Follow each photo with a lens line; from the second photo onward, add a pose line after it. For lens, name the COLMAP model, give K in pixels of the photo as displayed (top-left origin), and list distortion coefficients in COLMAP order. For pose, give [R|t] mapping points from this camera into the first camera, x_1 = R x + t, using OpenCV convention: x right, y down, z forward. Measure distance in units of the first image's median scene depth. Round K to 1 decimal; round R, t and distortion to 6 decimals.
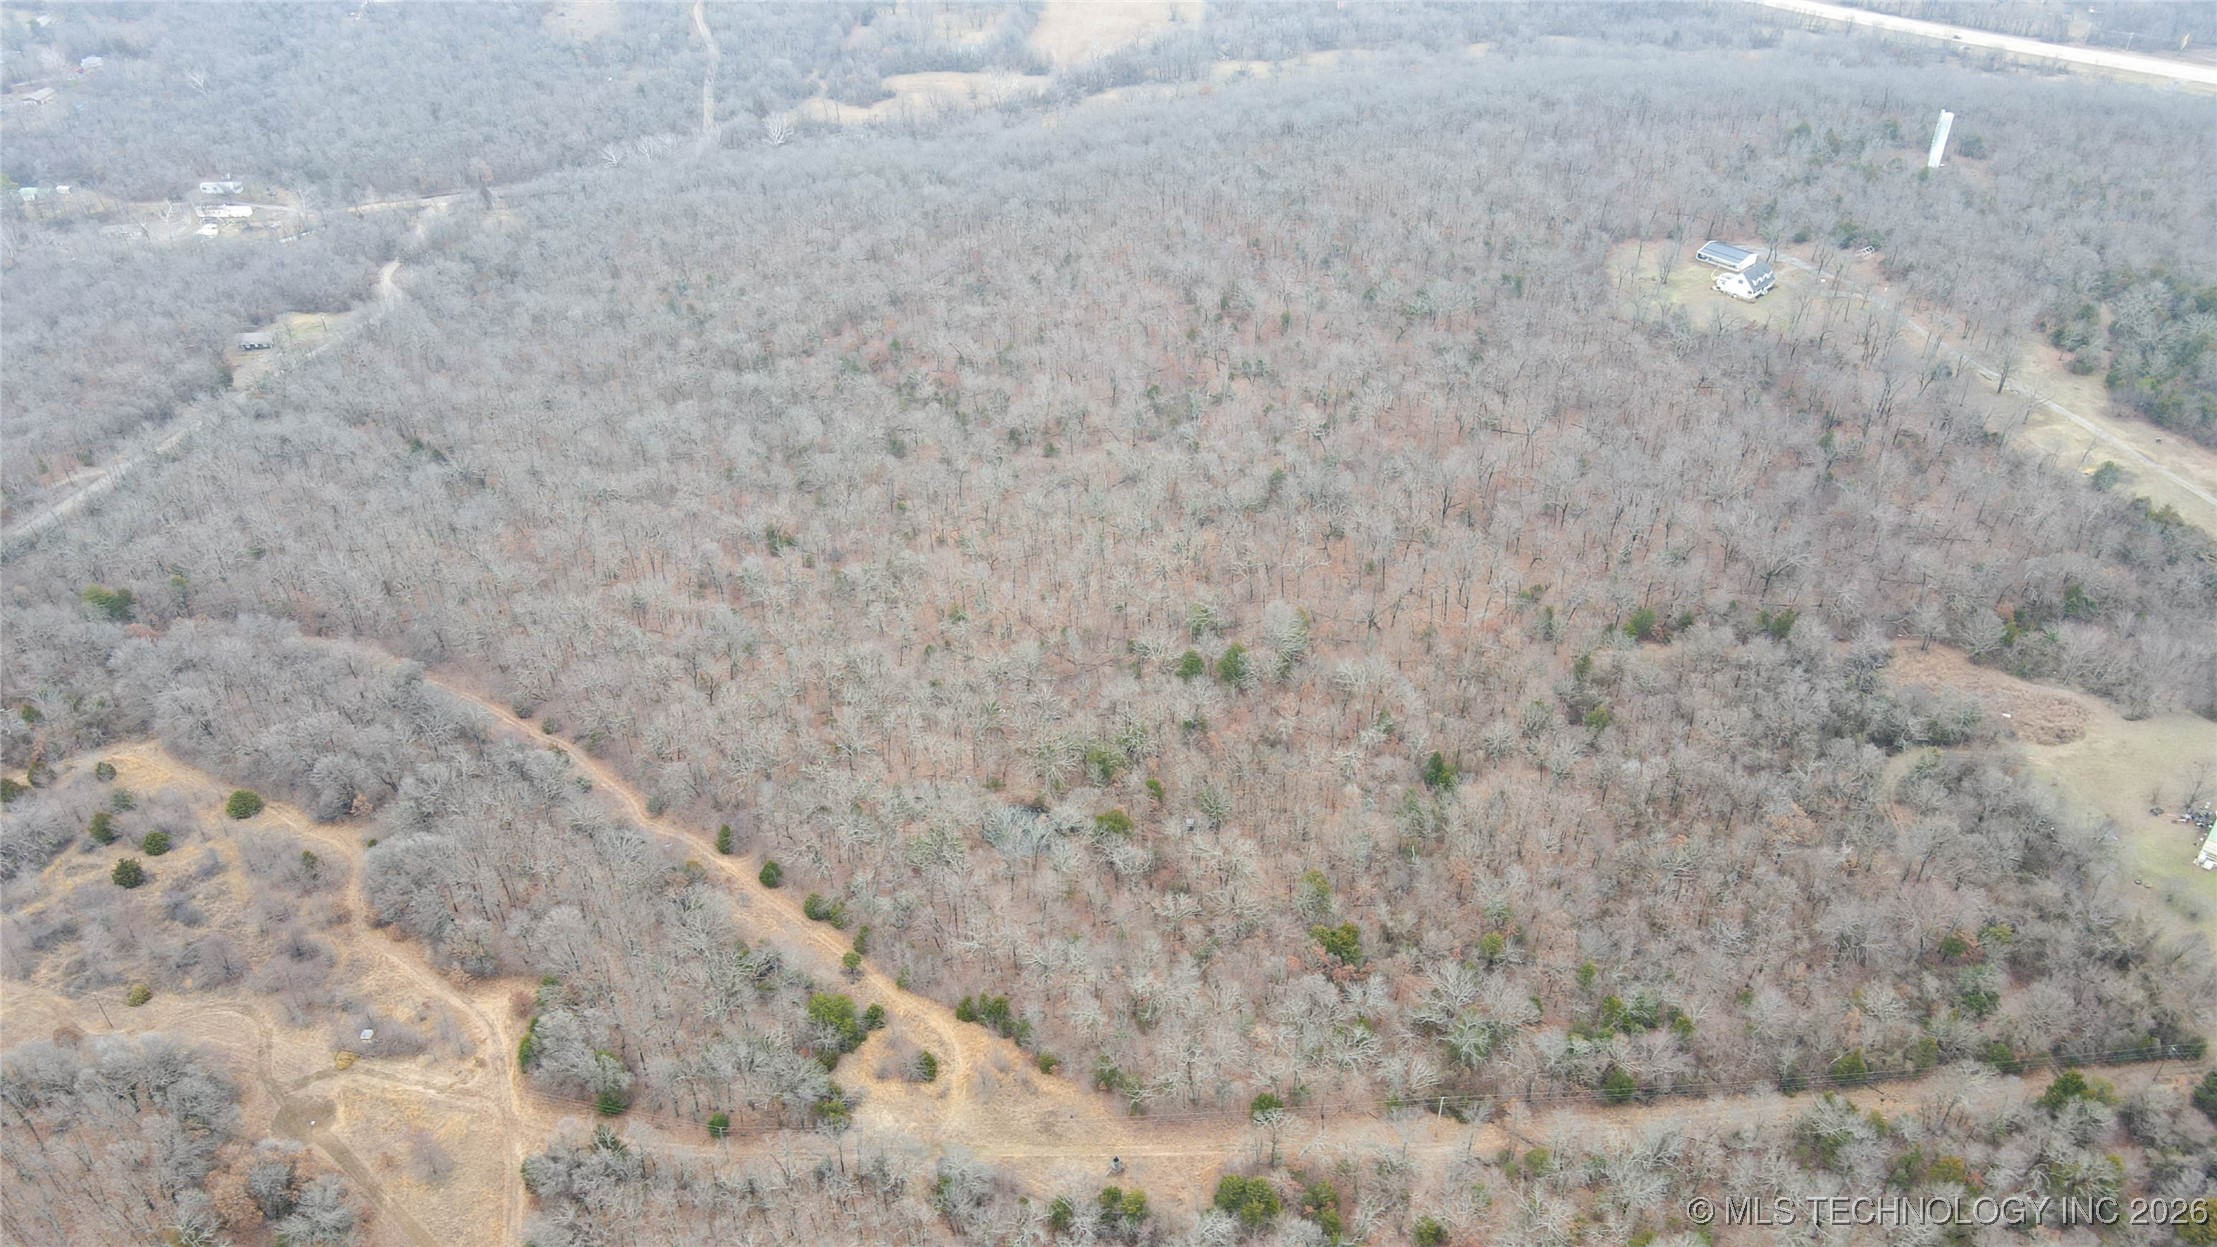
lens RADIAL K [[1580.5, 0, 1107.8], [0, 1580.5, 622.7], [0, 0, 1]] dist [0.001877, 0.012524]
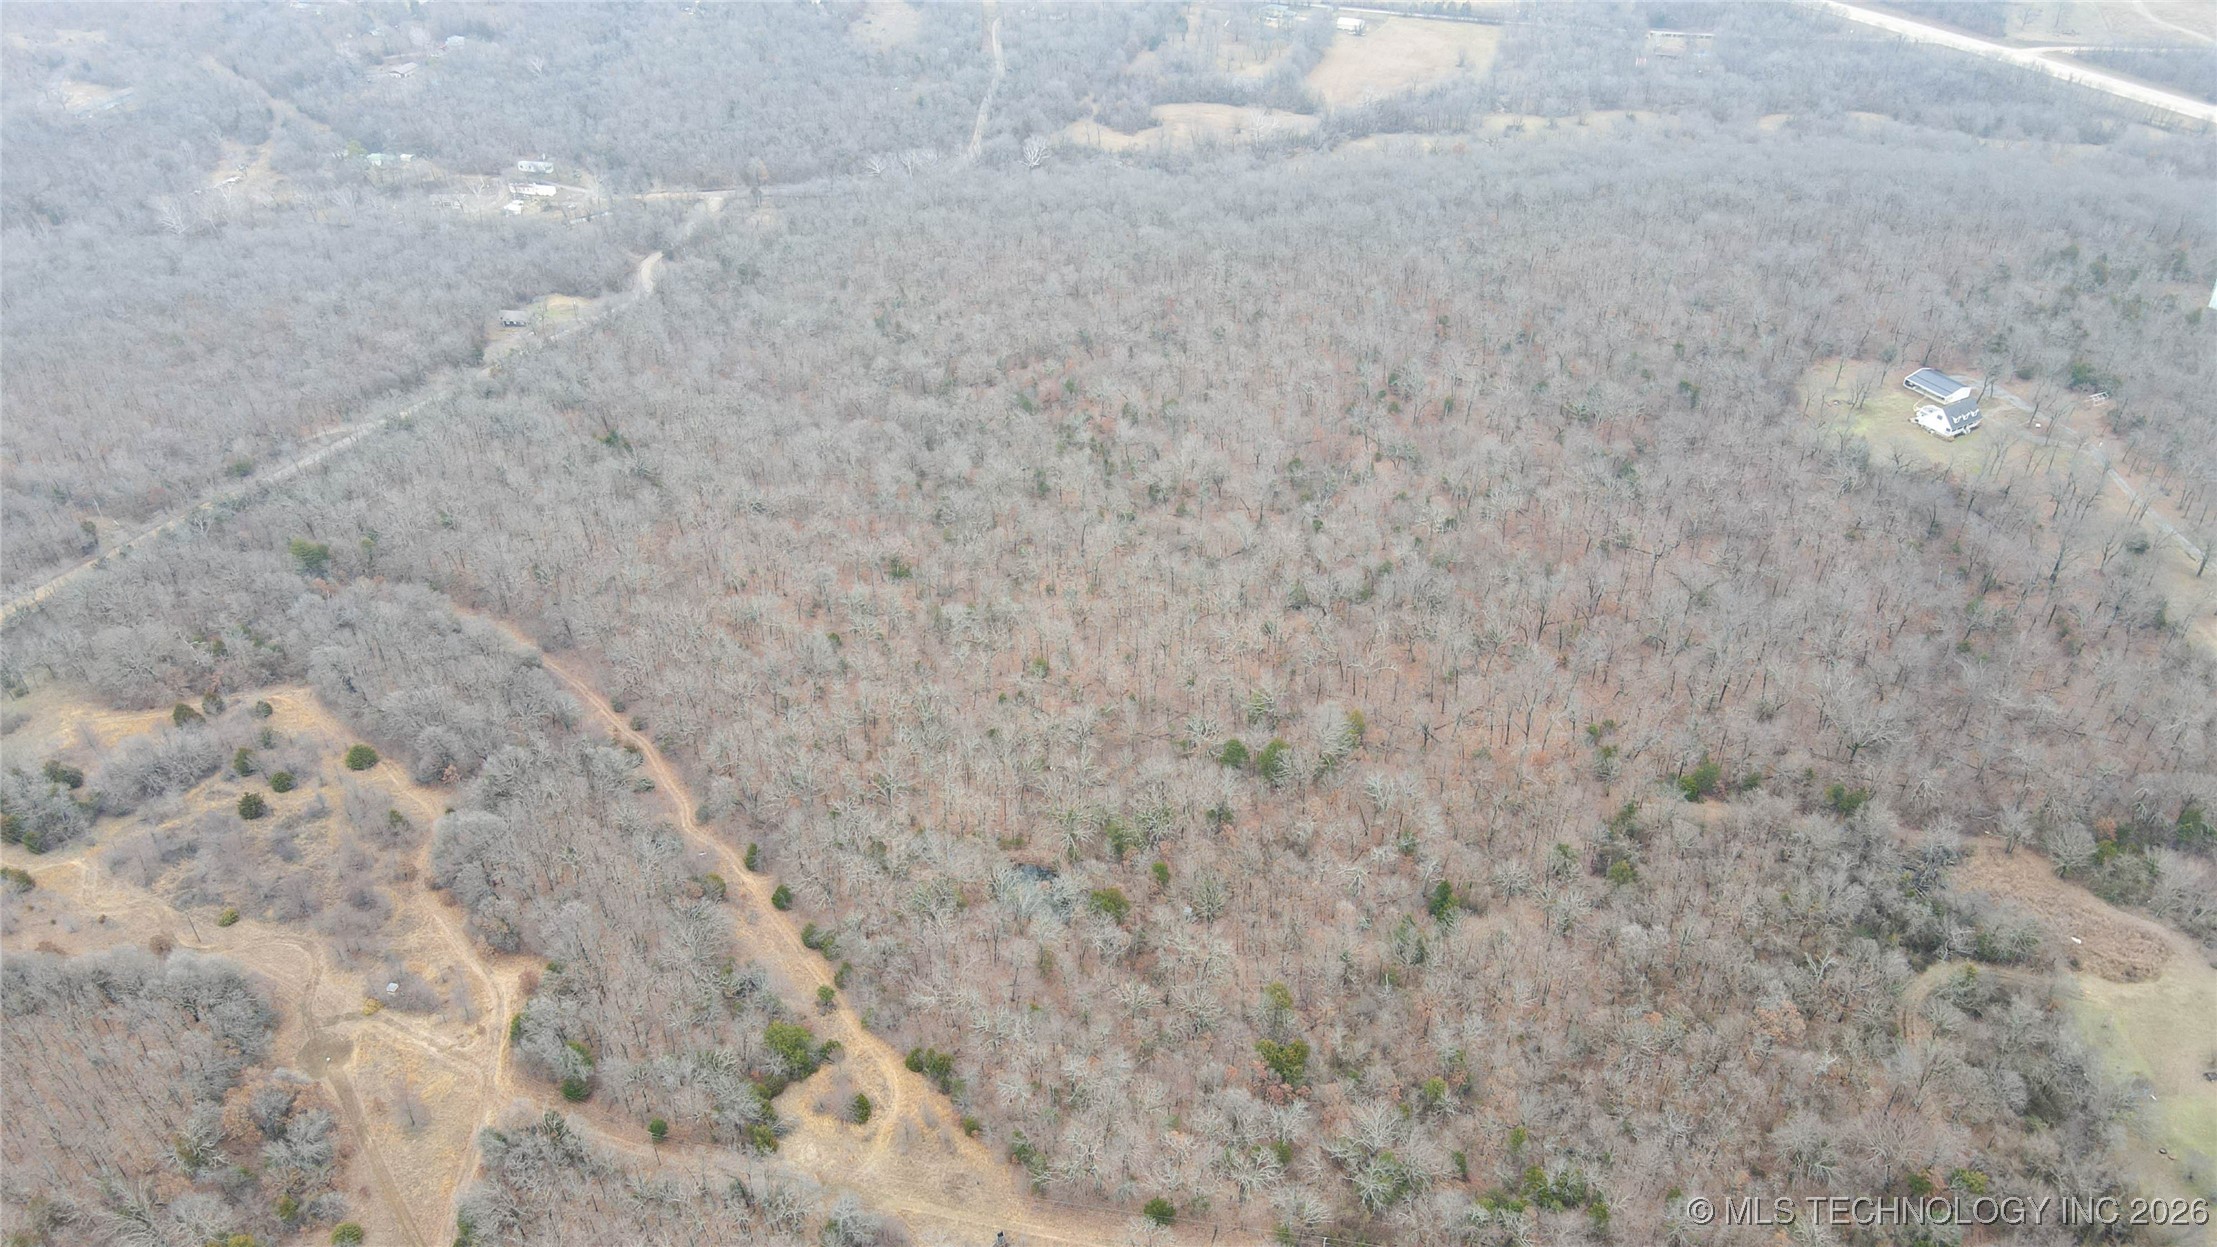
lens RADIAL K [[1580.5, 0, 1116.6], [0, 1580.5, 623.8], [0, 0, 1]] dist [0.001877, 0.012524]
pose [[0.975488, 0.132278, -0.175860, 0.127732], [-0.132163, 0.991150, 0.012415, -0.050279], [0.175946, 0.011131, 0.984337, -0.010837]]
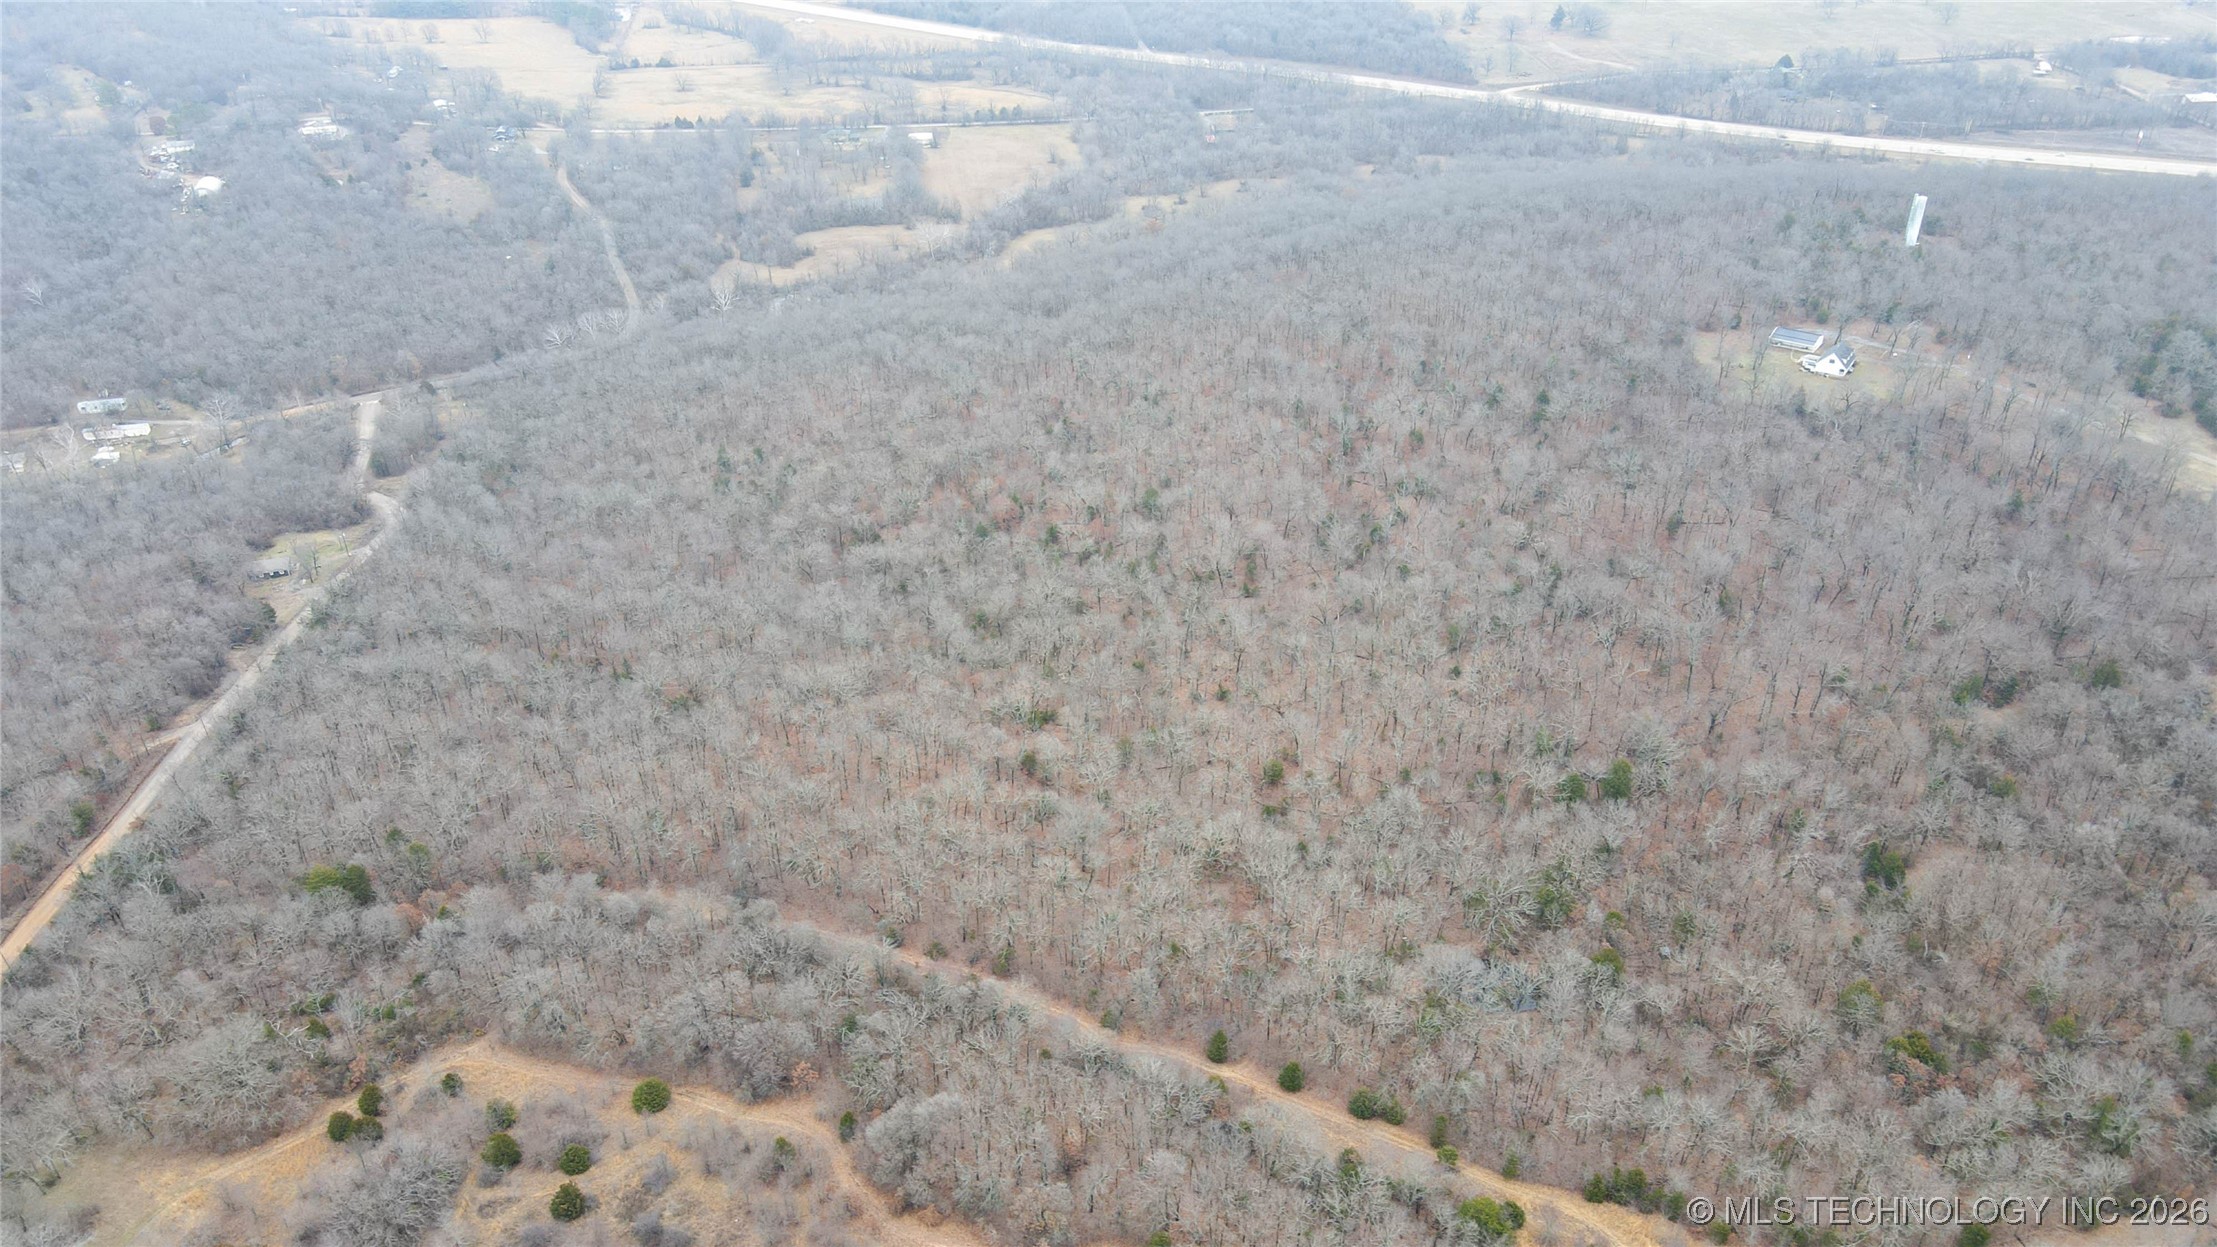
lens RADIAL K [[1580.5, 0, 1116.5], [0, 1580.5, 634.1], [0, 0, 1]] dist [0.001877, 0.012524]
pose [[0.976973, -0.113061, 0.180942, -0.333977], [0.126567, 0.989834, -0.064887, -0.034365], [-0.171766, 0.086294, 0.981351, 0.079517]]
